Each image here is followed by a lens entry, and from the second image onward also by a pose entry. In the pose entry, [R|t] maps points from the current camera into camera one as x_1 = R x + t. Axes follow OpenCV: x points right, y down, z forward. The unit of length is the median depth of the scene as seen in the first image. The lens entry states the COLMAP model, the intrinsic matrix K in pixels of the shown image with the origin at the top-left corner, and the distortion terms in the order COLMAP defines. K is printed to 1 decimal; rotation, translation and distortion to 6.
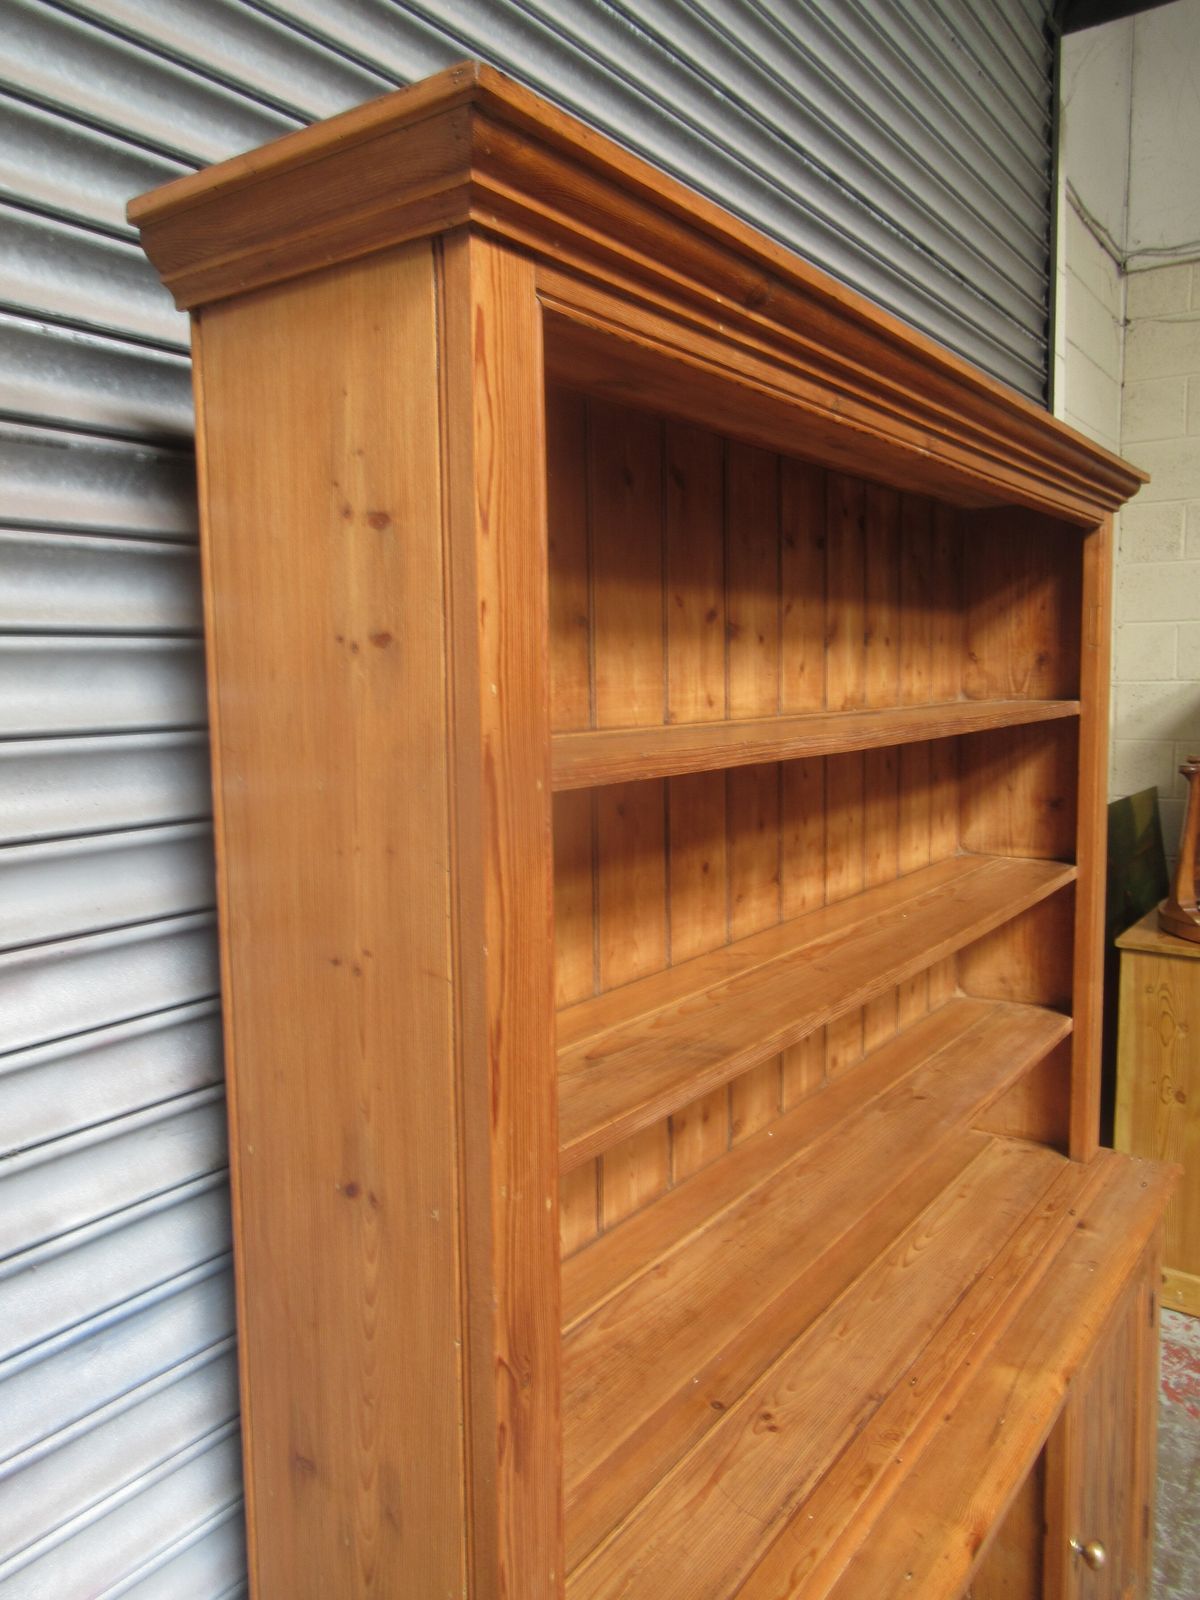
lens RADIAL K [[1186.7, 0, 594.5], [0, 1186.7, 798.0], [0, 0, 1]] dist [-0.008754, -0.000190]
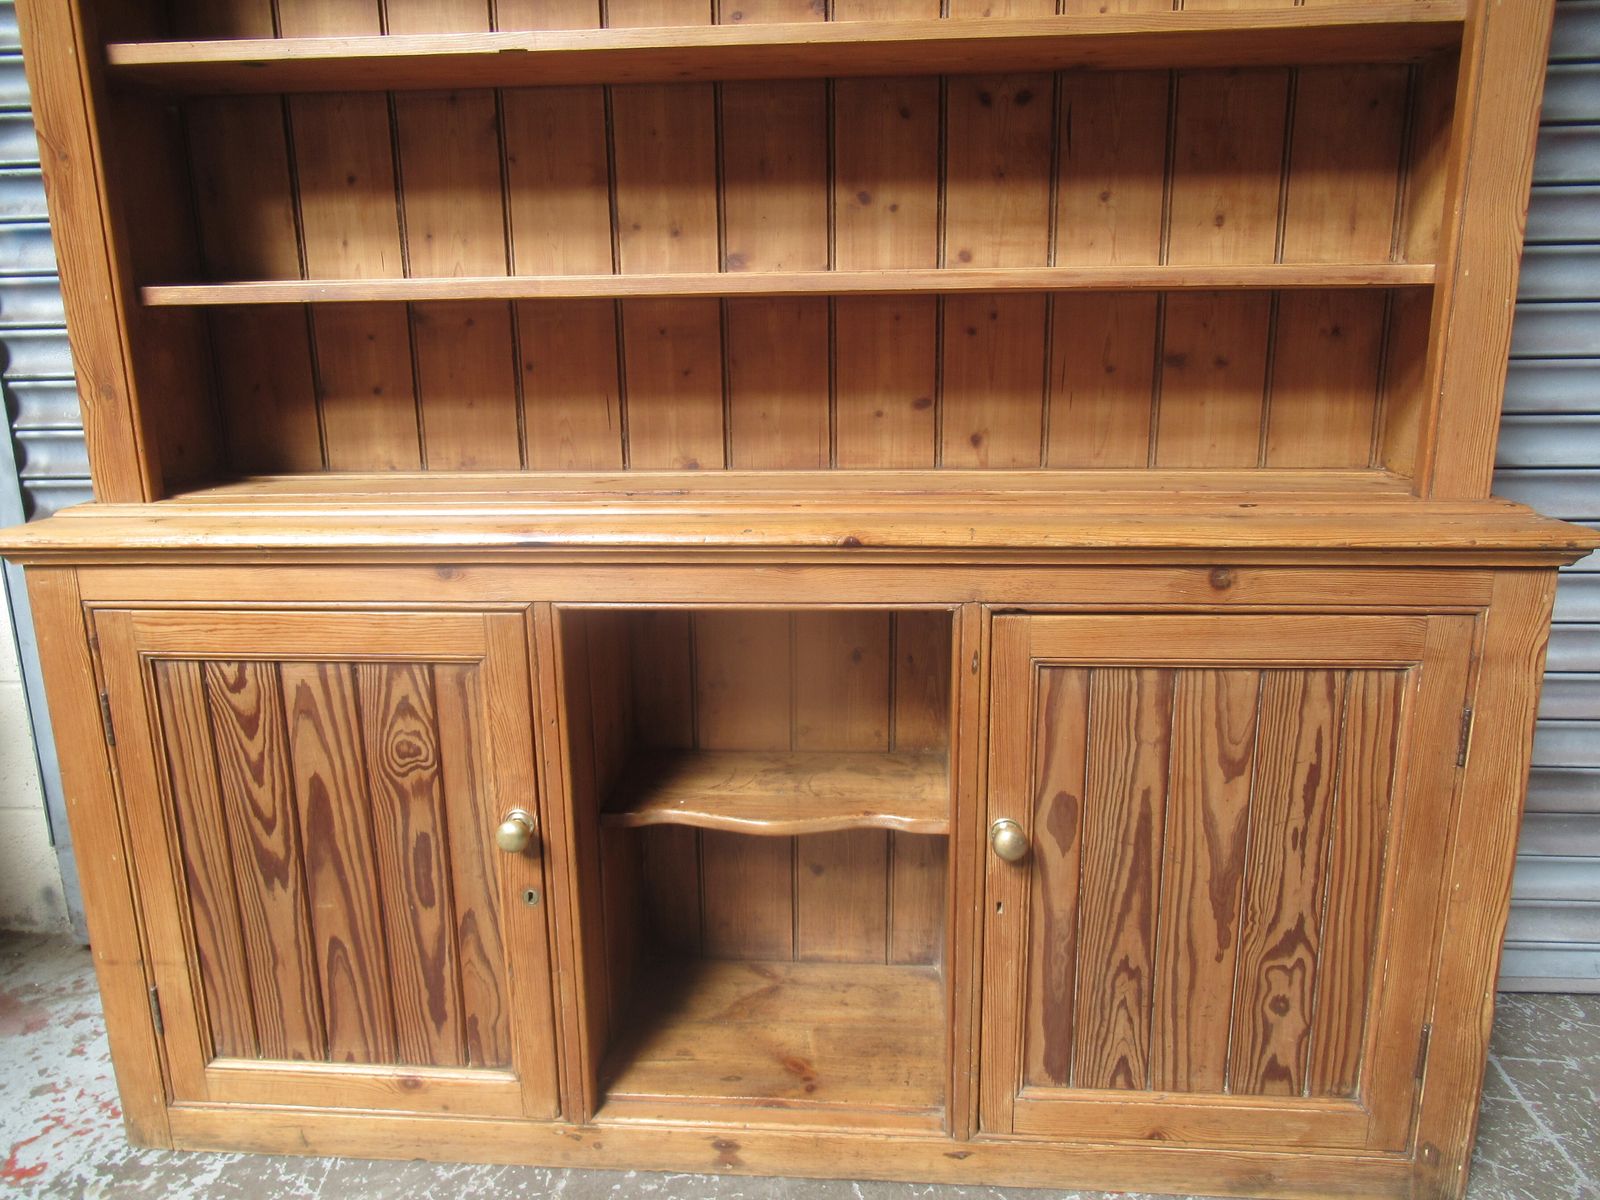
lens RADIAL K [[1201.9, 0, 800.0], [0, 1201.9, 600.0], [0, 0, 1]] dist [-0.005104, -0.002442]
pose [[0.524561, 0.218426, -0.822877, 1.057603], [-0.081033, 0.974950, 0.207136, 0.340445], [0.847508, -0.041975, 0.529121, 0.483272]]
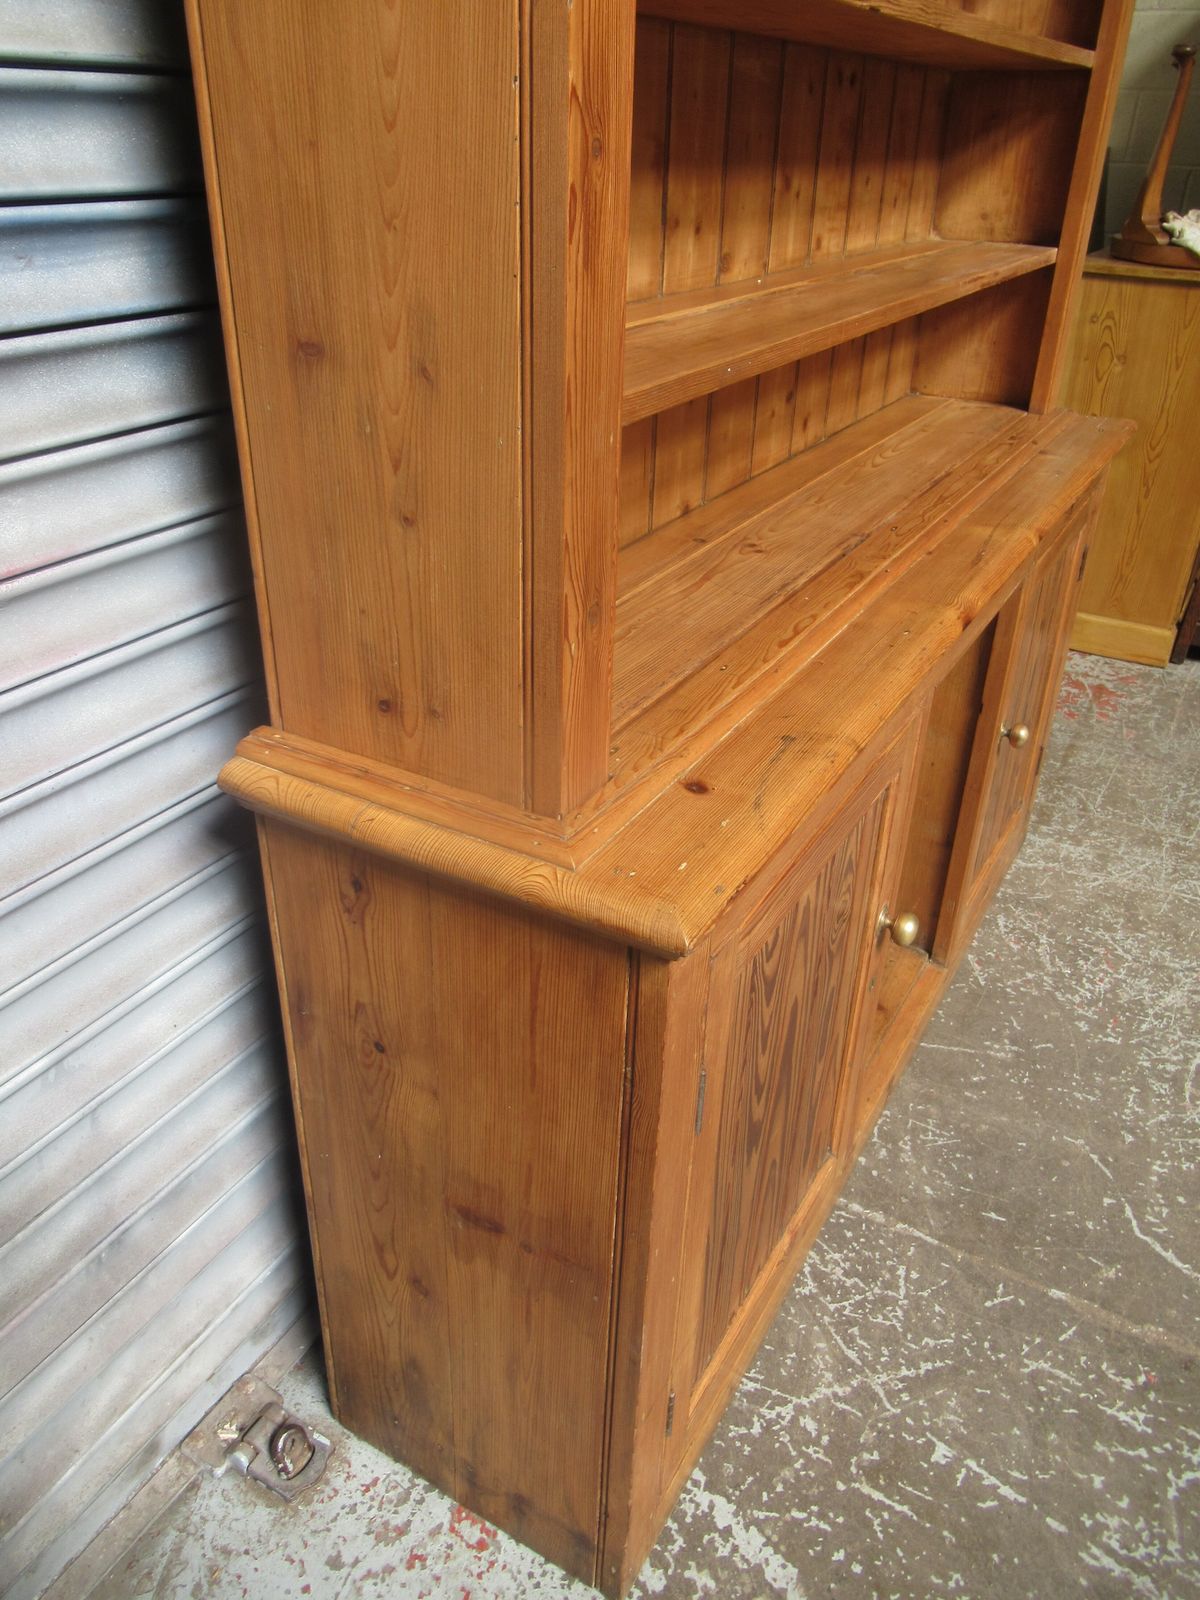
lens RADIAL K [[1183.7, 0, 588.8], [0, 1183.7, 800.9], [0, 0, 1]] dist [-0.016413, 0.010729]
pose [[0.994706, -0.019749, 0.100851, -0.078019], [-0.022649, 0.915100, 0.402589, 0.291345], [-0.100240, -0.402742, 0.909808, 0.045822]]
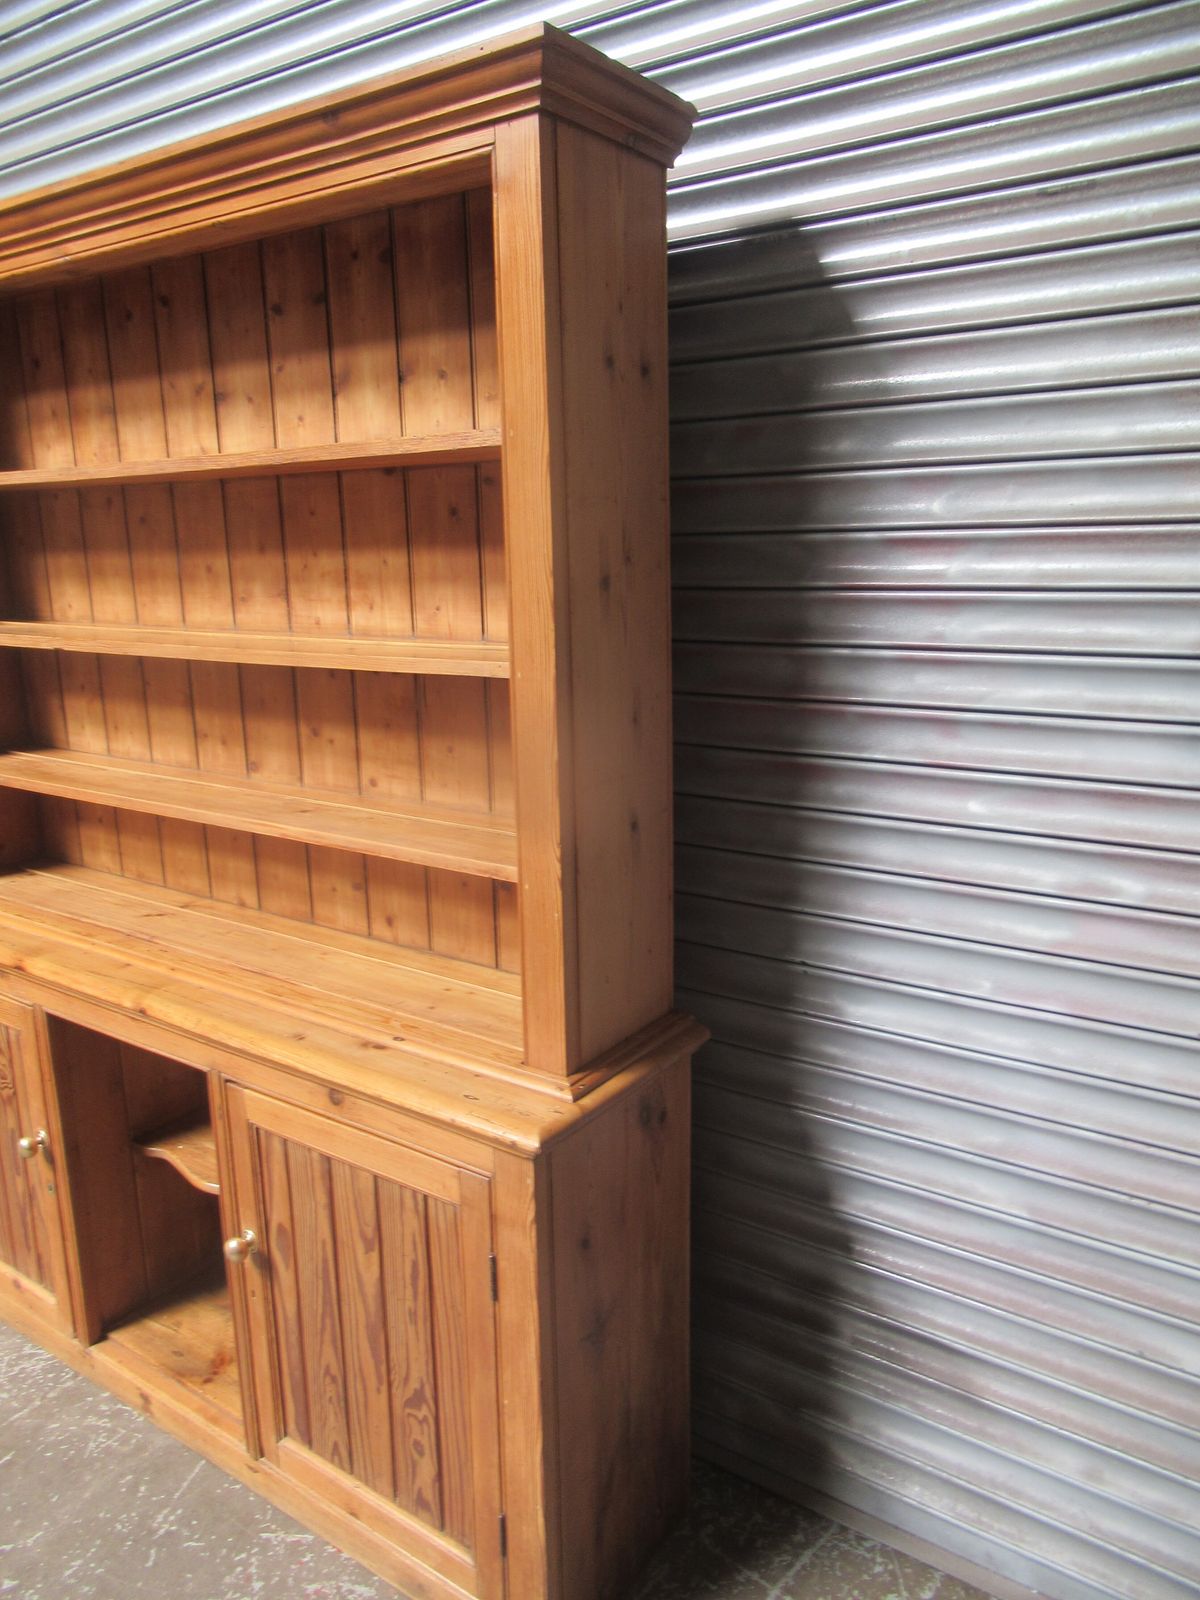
lens RADIAL K [[1181.5, 0, 599.4], [0, 1181.5, 803.0], [0, 0, 1]] dist [-0.001546, -0.000238]
pose [[0.018675, 0.237211, -0.971279, 1.482126], [-0.084910, 0.968315, 0.234855, -0.042718], [0.996214, 0.078086, 0.038225, 1.347170]]
